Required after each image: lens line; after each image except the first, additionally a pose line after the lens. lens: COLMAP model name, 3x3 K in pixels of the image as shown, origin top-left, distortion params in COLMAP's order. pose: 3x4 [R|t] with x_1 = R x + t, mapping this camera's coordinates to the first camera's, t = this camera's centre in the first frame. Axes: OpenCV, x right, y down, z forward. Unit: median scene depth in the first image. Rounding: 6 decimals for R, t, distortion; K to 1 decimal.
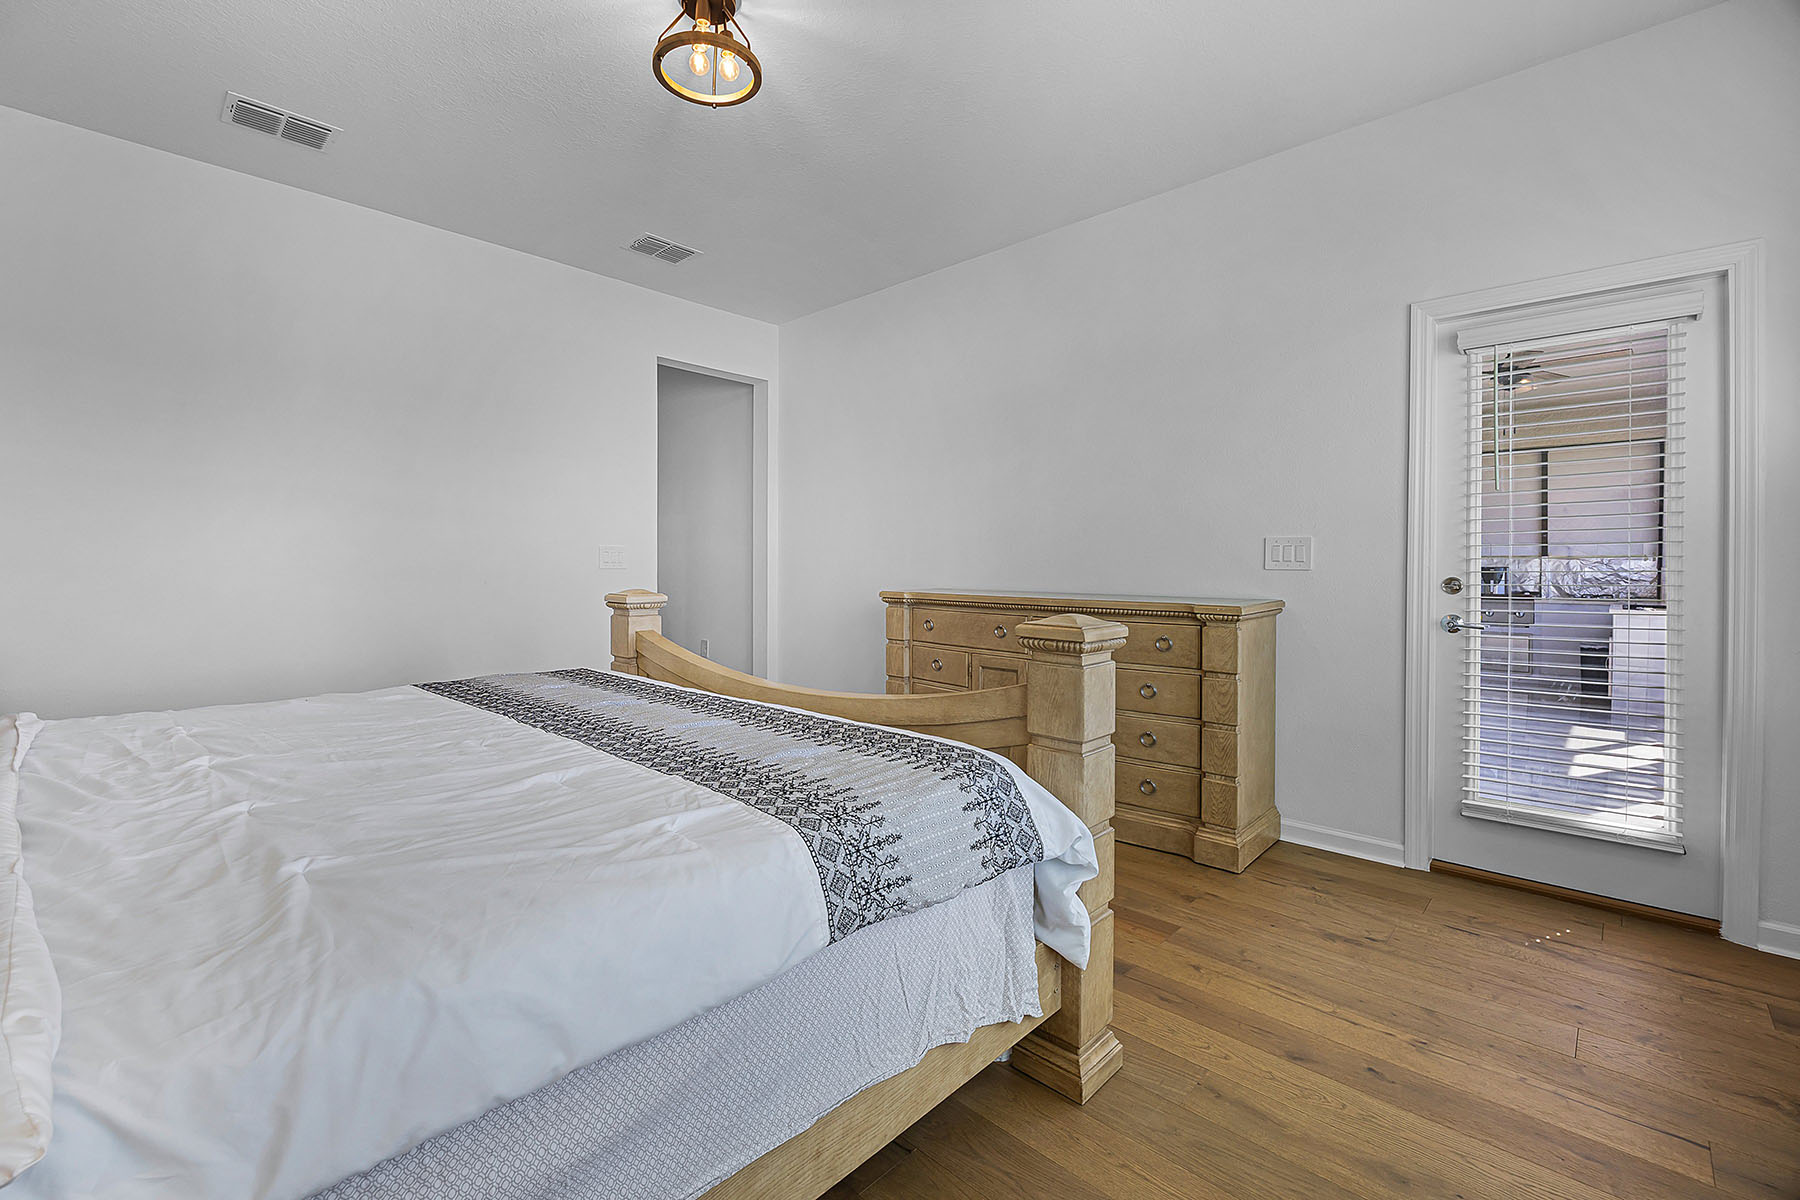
lens RADIAL K [[781.4, 0, 884.2], [0, 781.4, 579.0], [0, 0, 1]] dist [-0.008646, 0.000209]
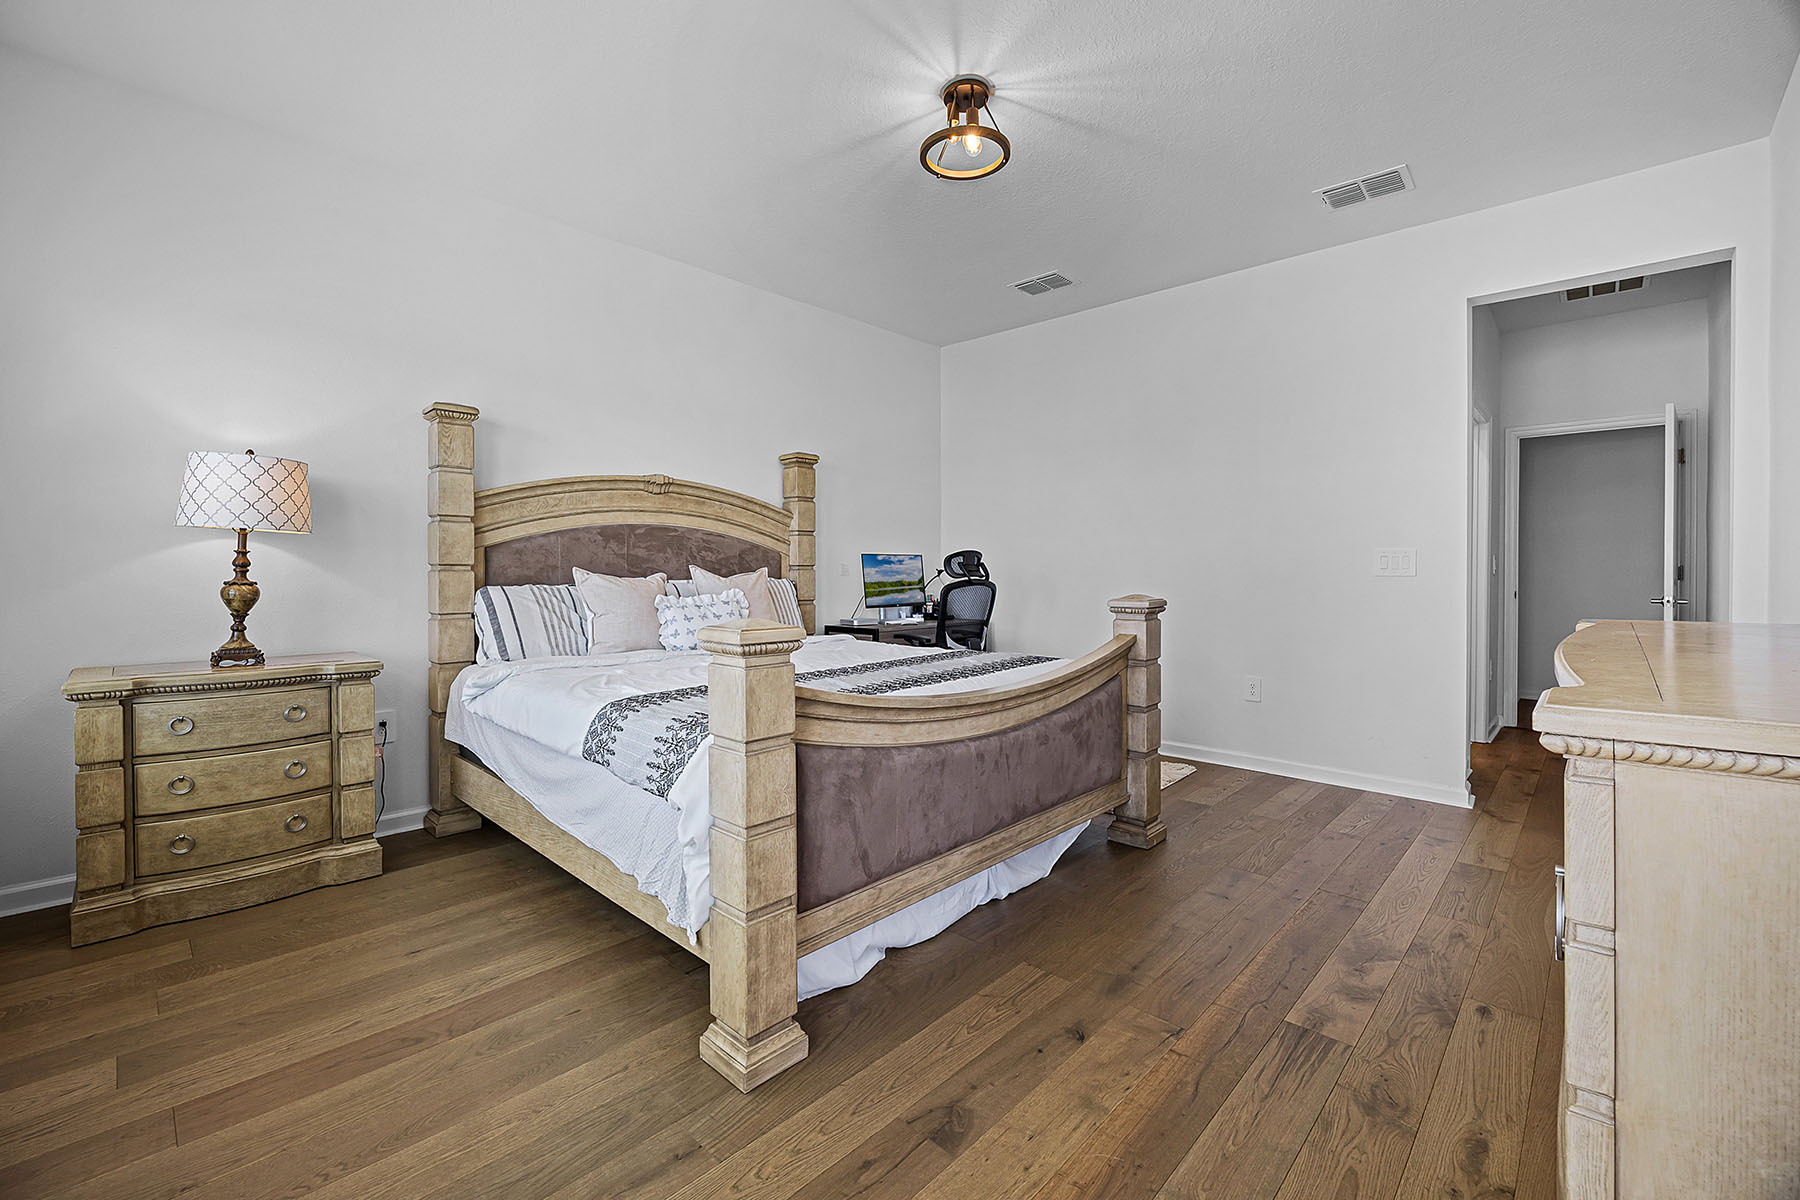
lens RADIAL K [[781.4, 0, 884.2], [0, 781.4, 579.0], [0, 0, 1]] dist [-0.008646, 0.000209]
pose [[-0.038412, -0.005616, -0.999246, 1.305296], [-0.014655, 0.999880, -0.005057, -0.000253], [0.999155, 0.014450, -0.038490, 1.249328]]
